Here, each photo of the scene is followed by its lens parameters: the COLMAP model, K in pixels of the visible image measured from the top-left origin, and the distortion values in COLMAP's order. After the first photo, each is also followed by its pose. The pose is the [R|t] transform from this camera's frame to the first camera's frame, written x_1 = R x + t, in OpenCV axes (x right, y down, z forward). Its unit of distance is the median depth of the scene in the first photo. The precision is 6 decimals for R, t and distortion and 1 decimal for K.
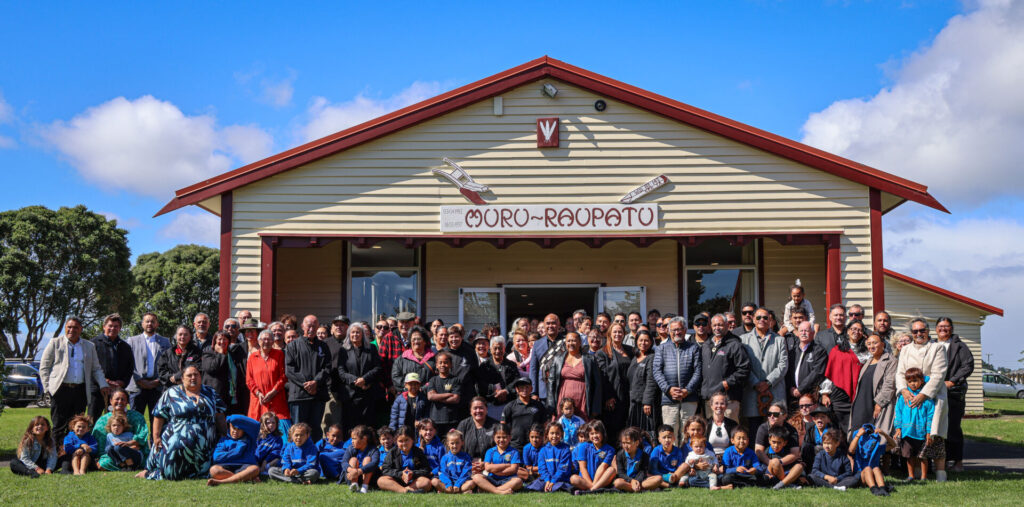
lens RADIAL K [[1136.4, 0, 533.8], [0, 1136.4, 299.1], [0, 0, 1]] dist [0.009187, -0.000783]
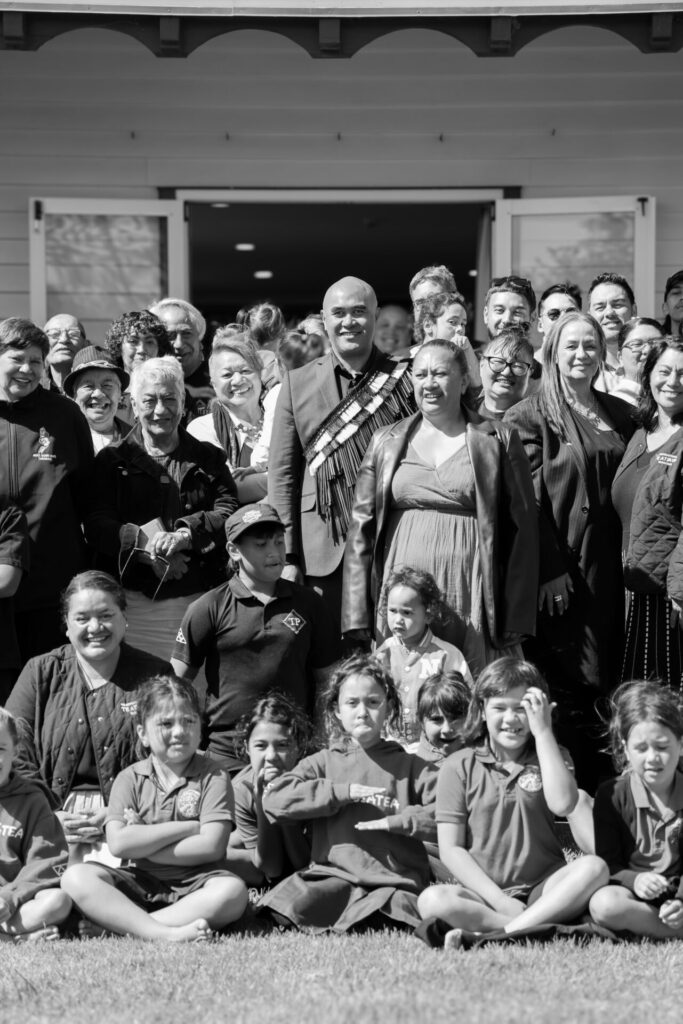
lens RADIAL K [[3061.1, 0, 341.5], [0, 3061.1, 512.0], [0, 0, 1]] dist [0.944474, -2.680640]
pose [[0.999687, 0.002830, 0.024852, -0.005522], [-0.004741, 0.997007, 0.077160, 0.011727], [-0.024560, -0.077253, 0.996709, 0.233354]]
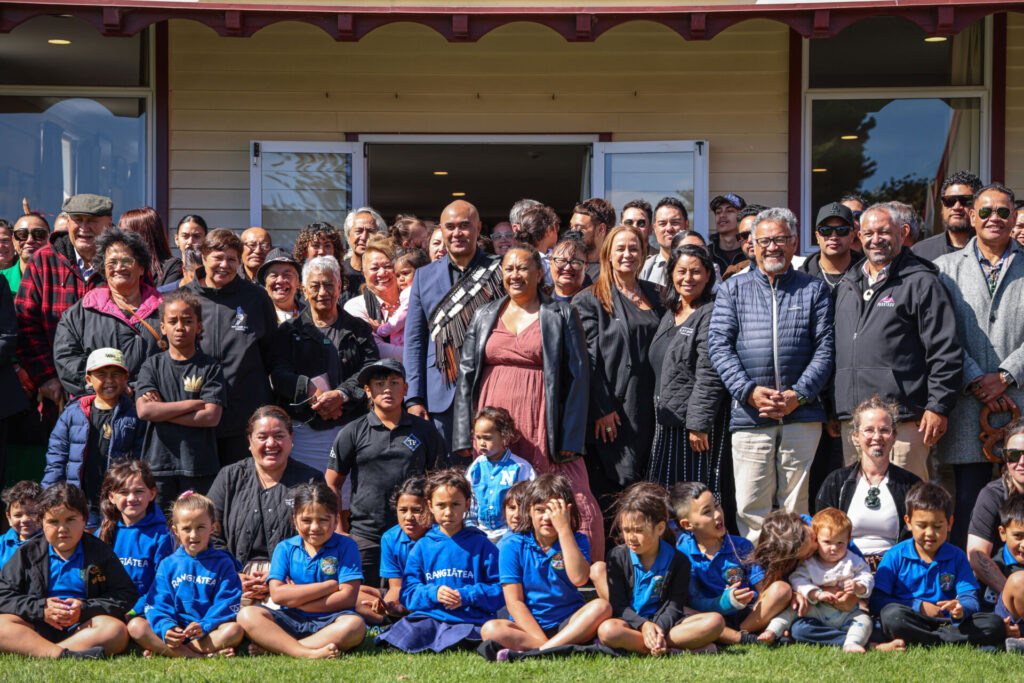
lens RADIAL K [[2515.9, 0, 512.0], [0, 2515.9, 341.5], [0, 0, 1]] dist [0.511232, 0.337585]
pose [[0.999954, 0.005816, 0.007570, 0.028428], [-0.006257, 0.998209, 0.059495, 0.009475], [-0.007210, -0.059540, 0.998200, 0.116728]]
